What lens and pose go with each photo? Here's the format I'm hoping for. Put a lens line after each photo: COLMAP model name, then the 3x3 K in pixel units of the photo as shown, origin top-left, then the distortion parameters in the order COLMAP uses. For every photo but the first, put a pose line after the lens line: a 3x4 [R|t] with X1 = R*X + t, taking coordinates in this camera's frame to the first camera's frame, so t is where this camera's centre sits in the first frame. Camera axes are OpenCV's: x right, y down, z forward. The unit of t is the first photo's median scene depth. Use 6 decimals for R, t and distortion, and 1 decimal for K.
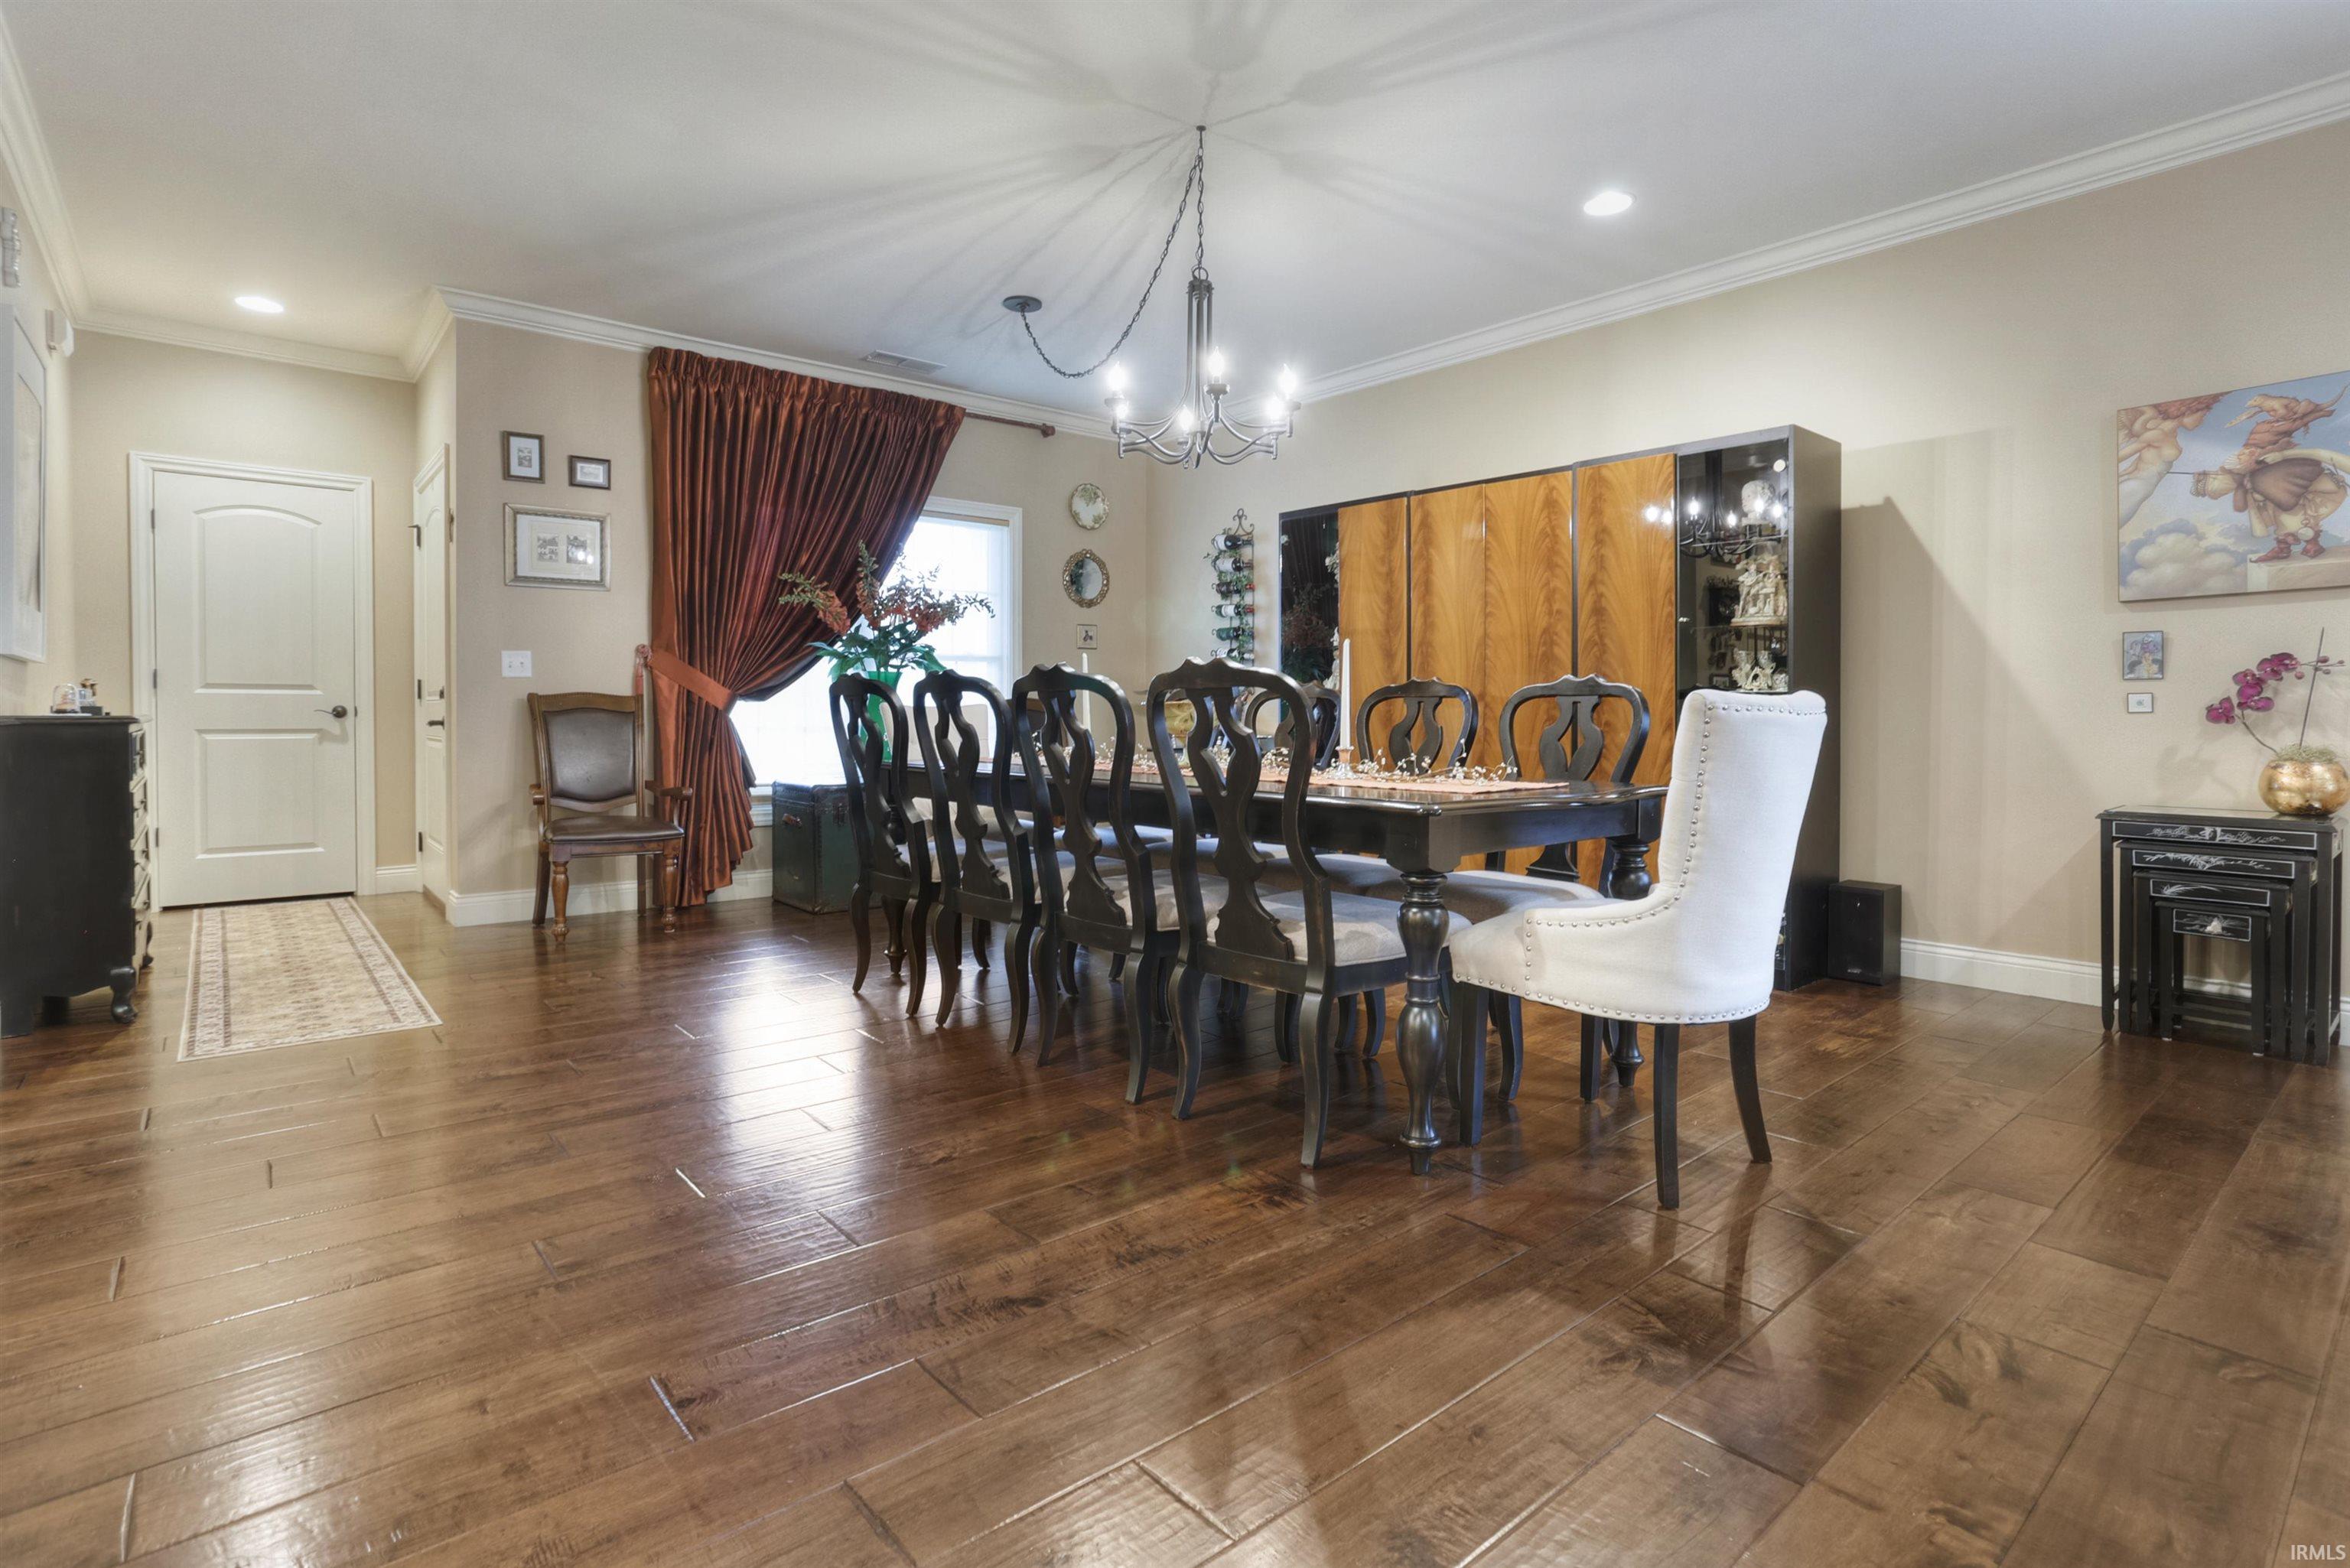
lens RADIAL K [[1153.5, 0, 1164.9], [0, 1153.5, 740.8], [0, 0, 1]] dist [-0.062099, 0.031744]
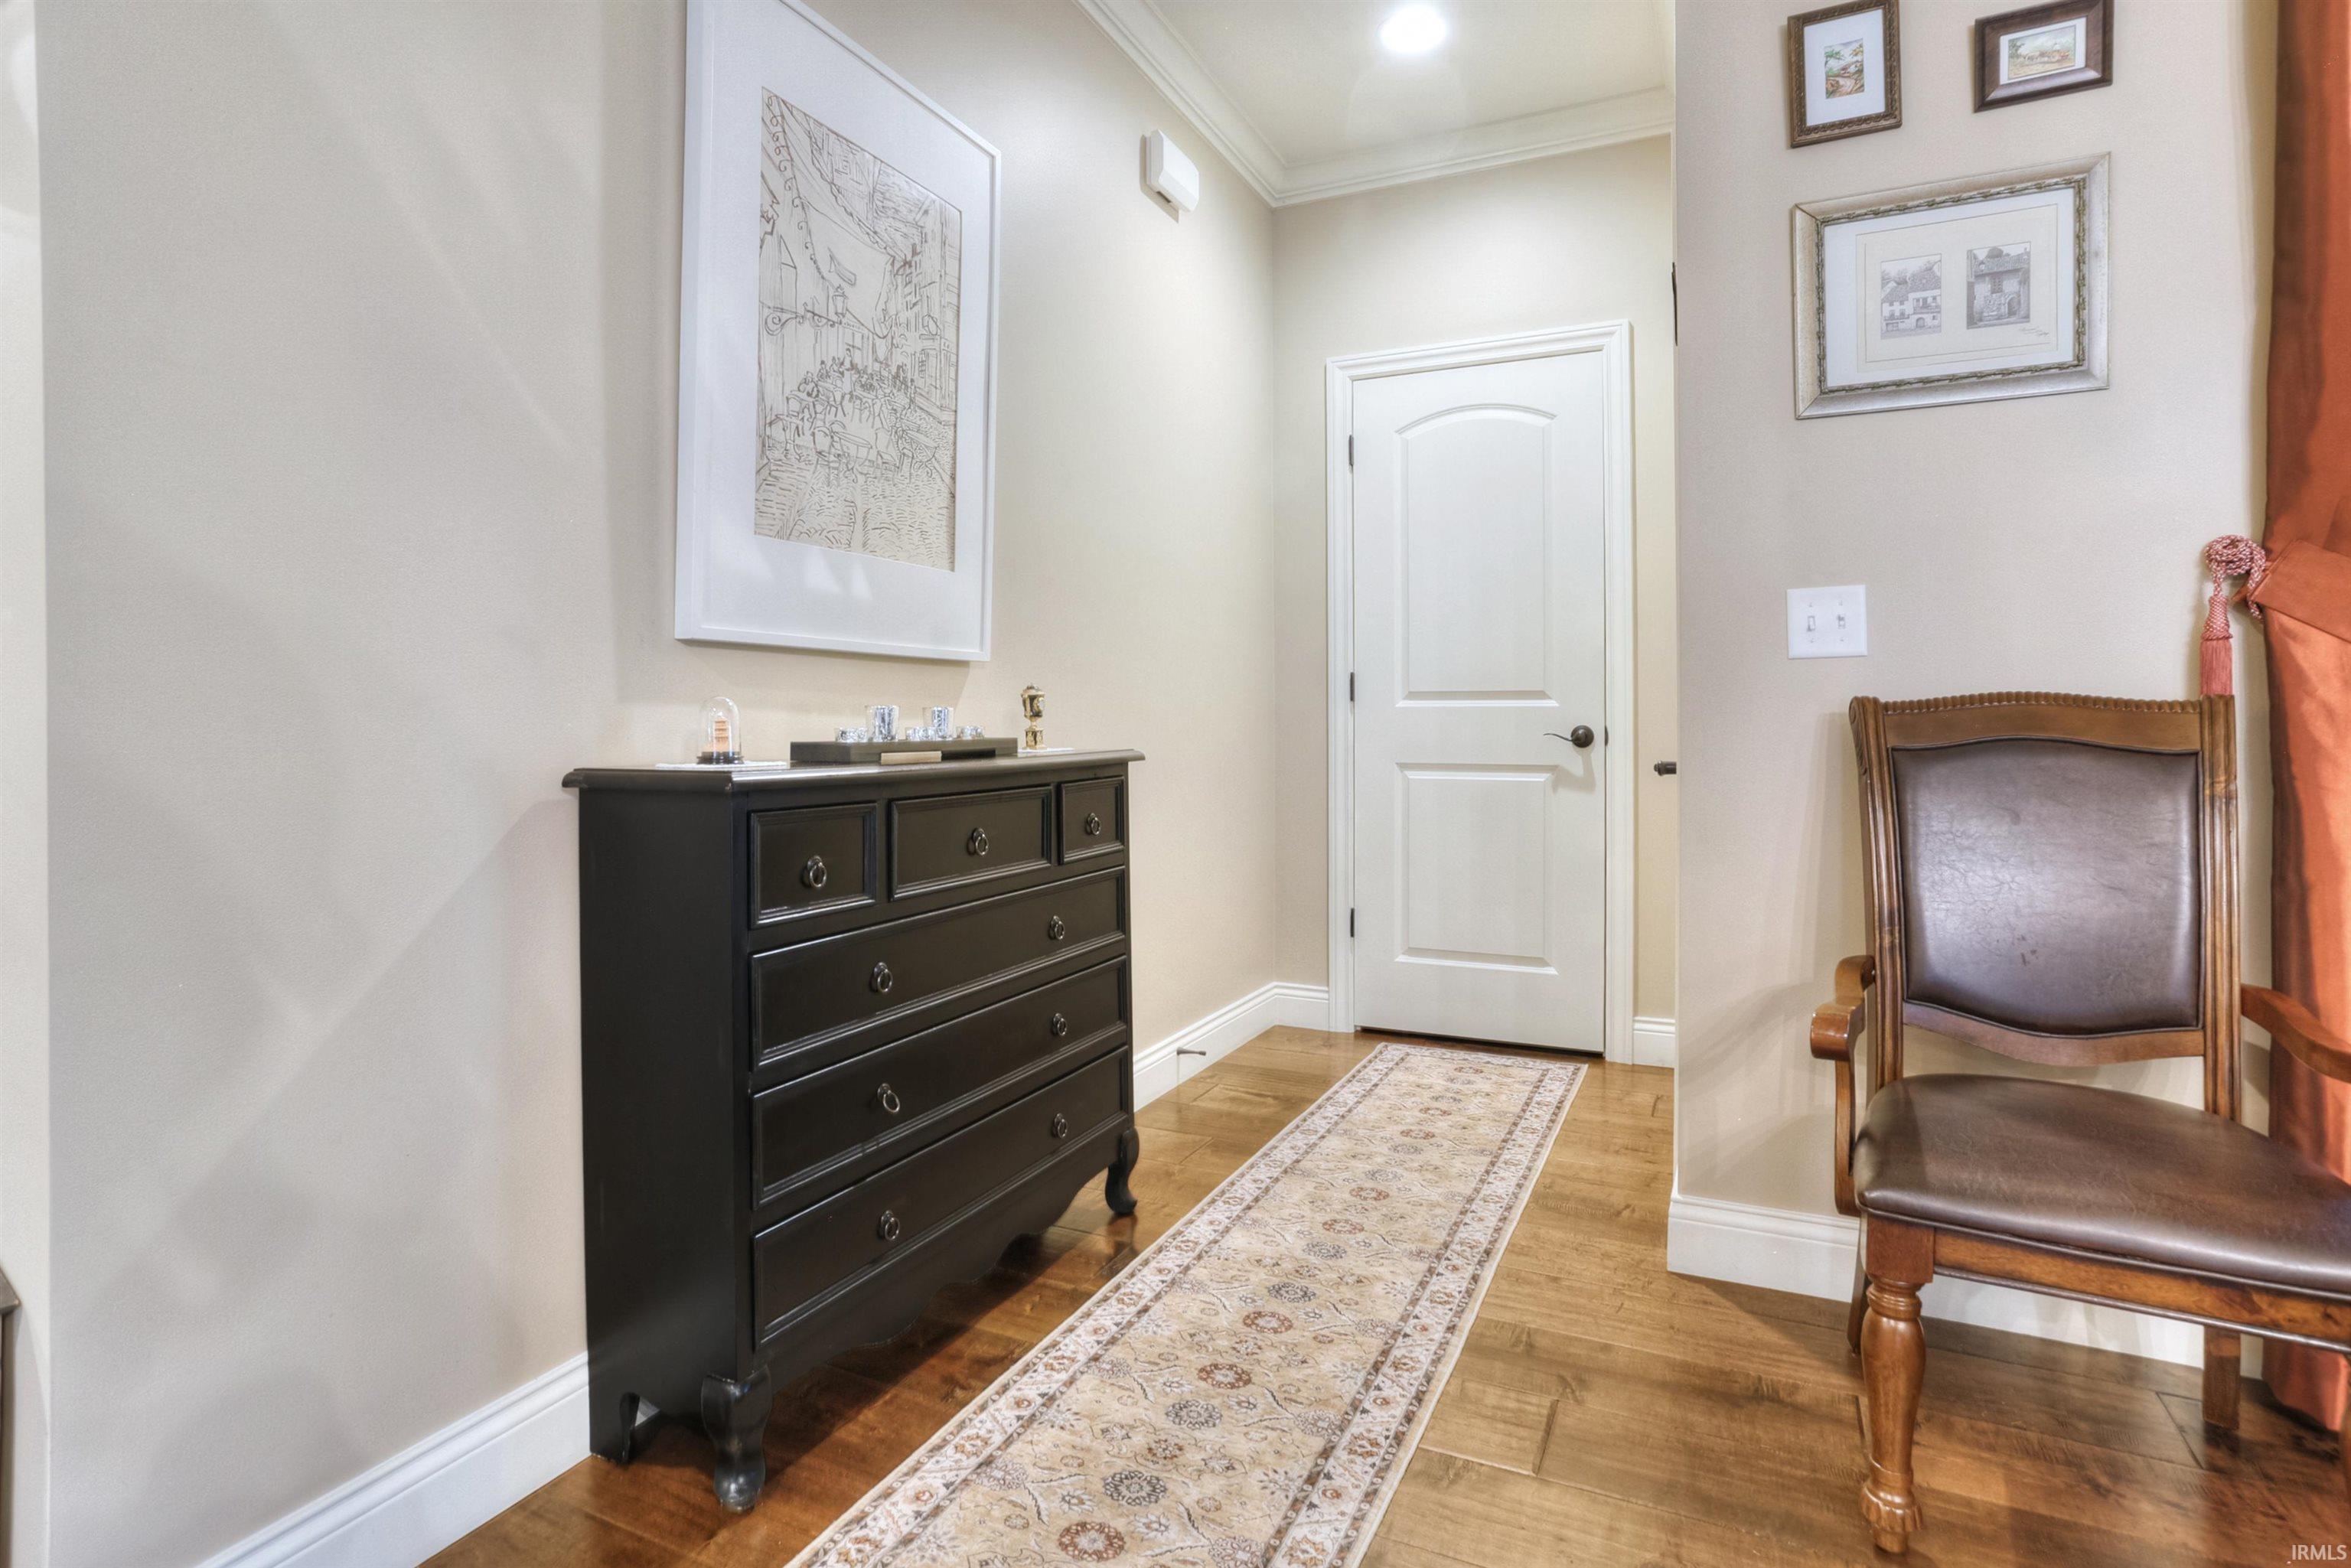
lens RADIAL K [[1206.9, 0, 1183.3], [0, 1206.9, 718.2], [0, 0, 1]] dist [-0.000951, 0.000958]
pose [[0.417756, -0.005692, -0.908541, -0.291202], [-0.020330, 0.999671, -0.015611, -0.024440], [0.908332, 0.024993, 0.417503, 0.631556]]
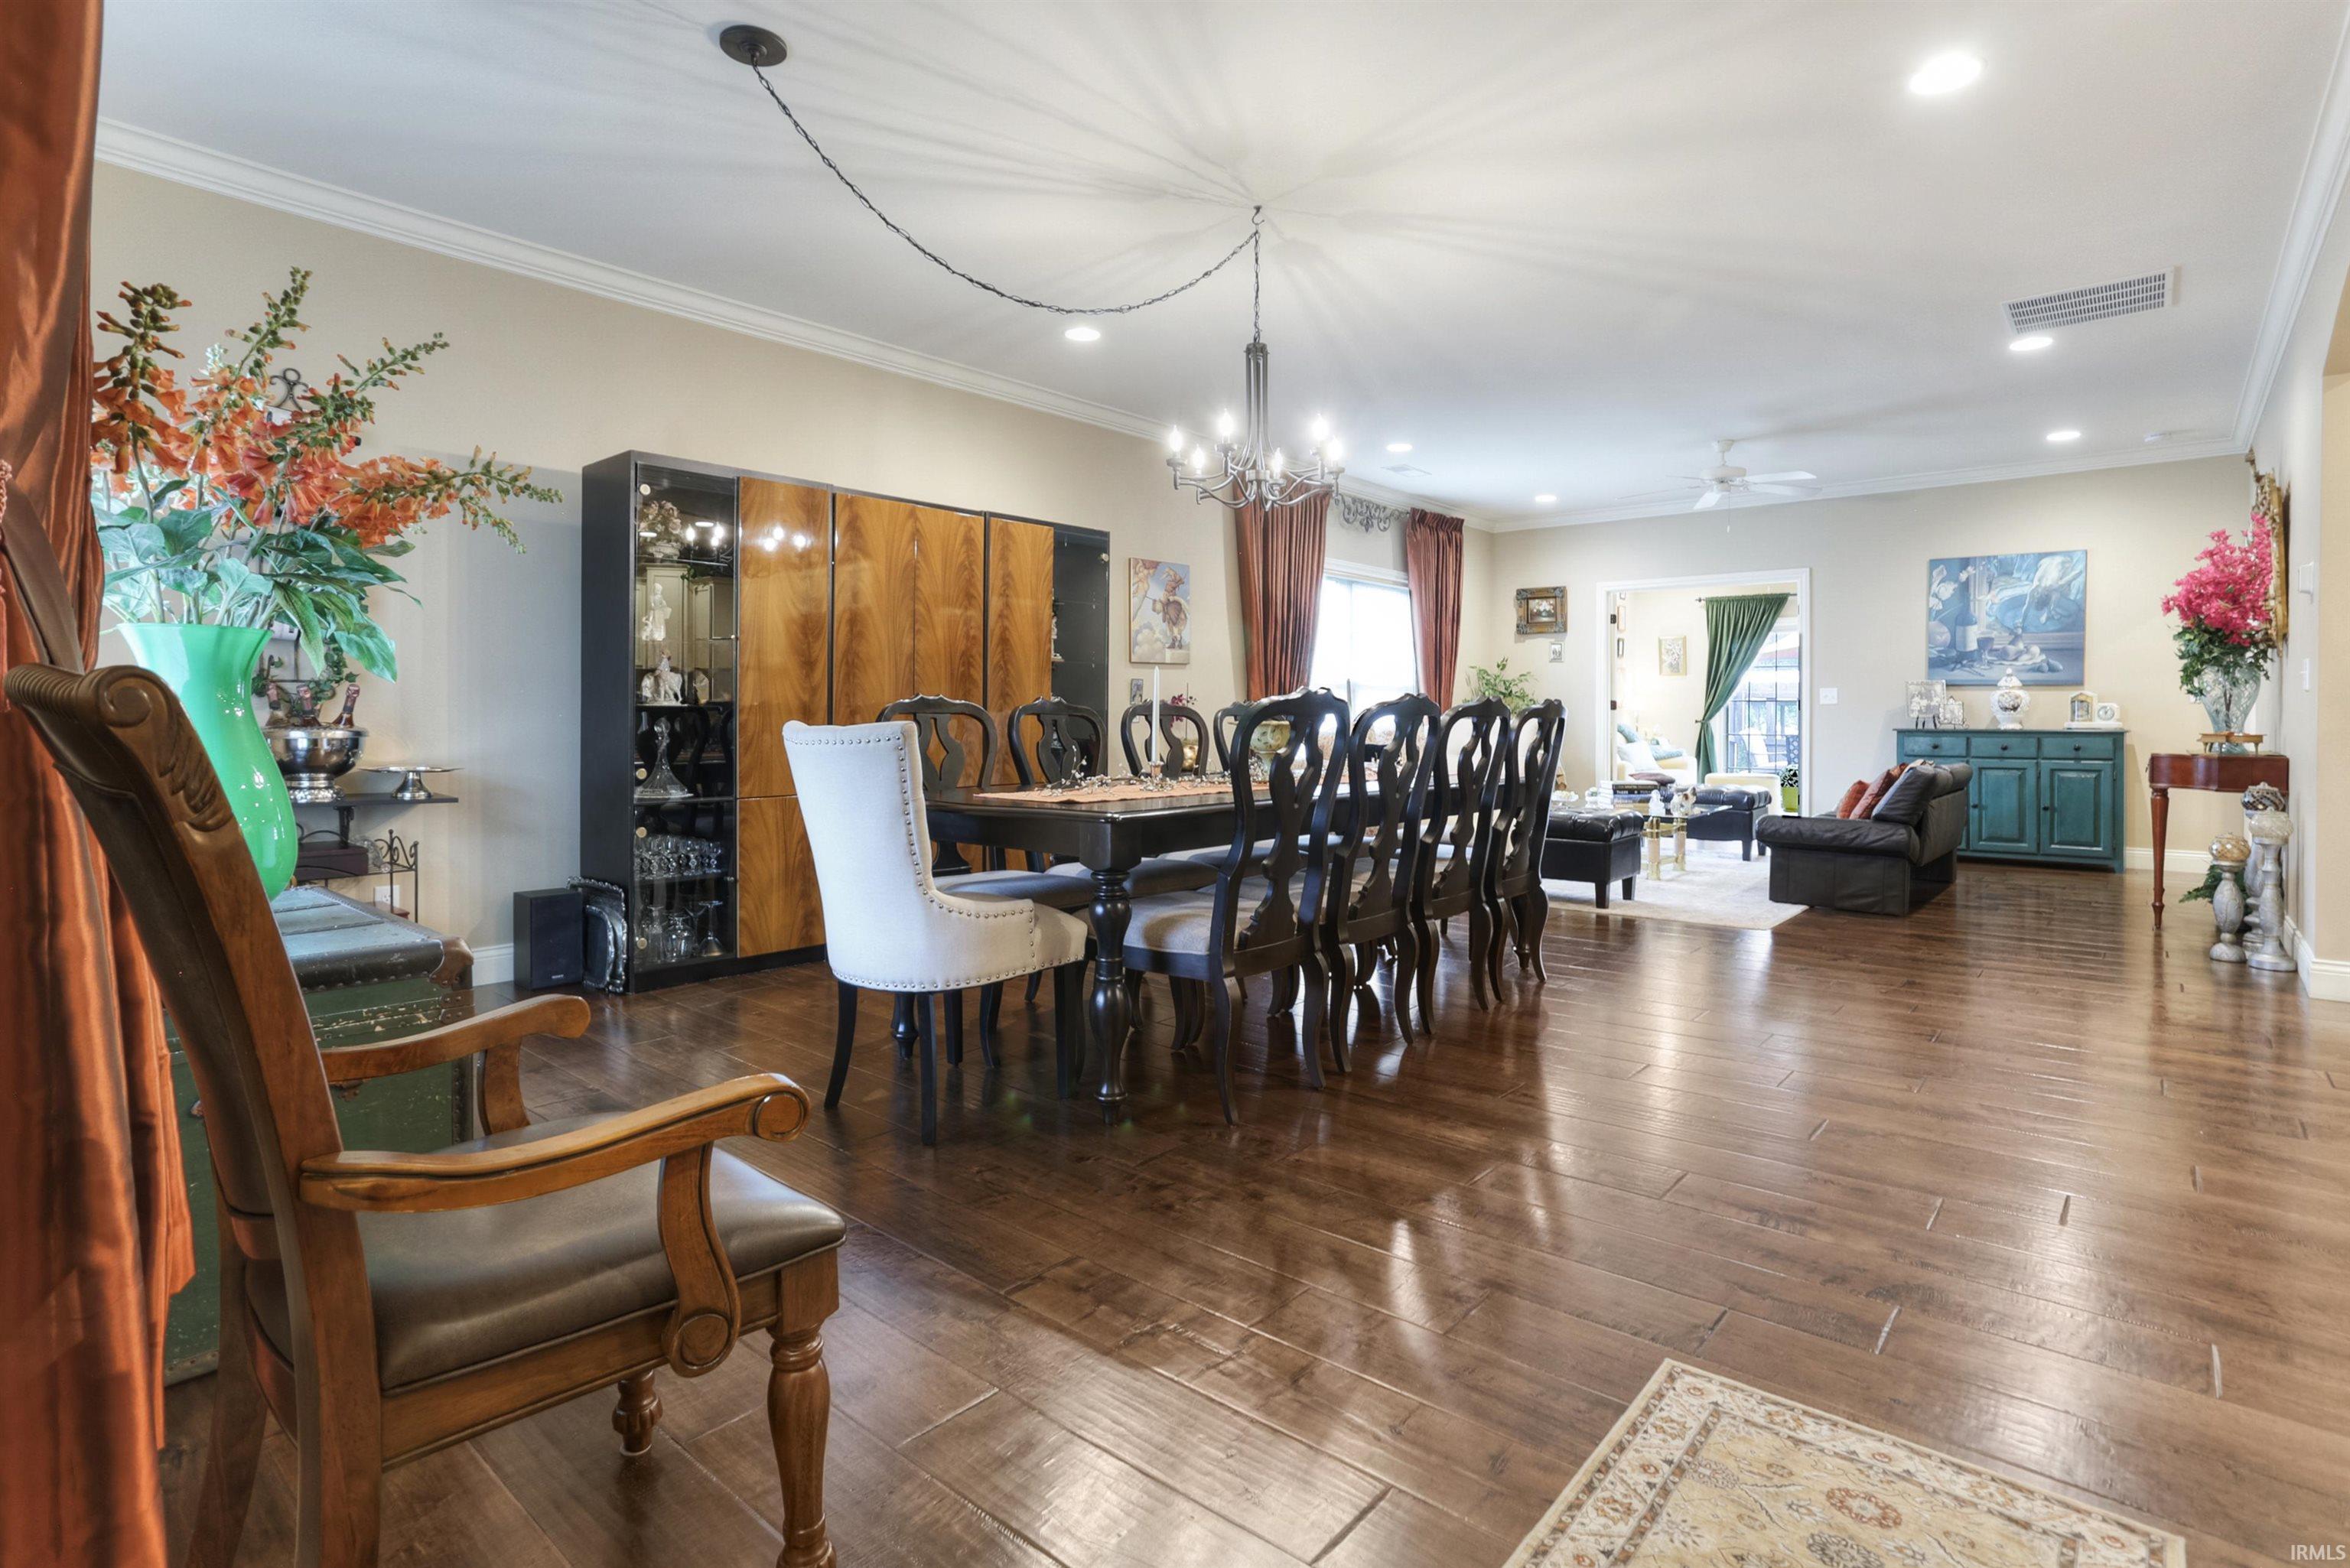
lens RADIAL K [[1161.9, 0, 1277.3], [0, 1161.9, 713.7], [0, 0, 1]] dist [0.031326, 0.001063]
pose [[-0.229353, -0.003709, 0.973336, -0.731336], [0.018896, 0.999787, 0.008262, -0.035379], [-0.973160, 0.020287, -0.229234, 0.836807]]
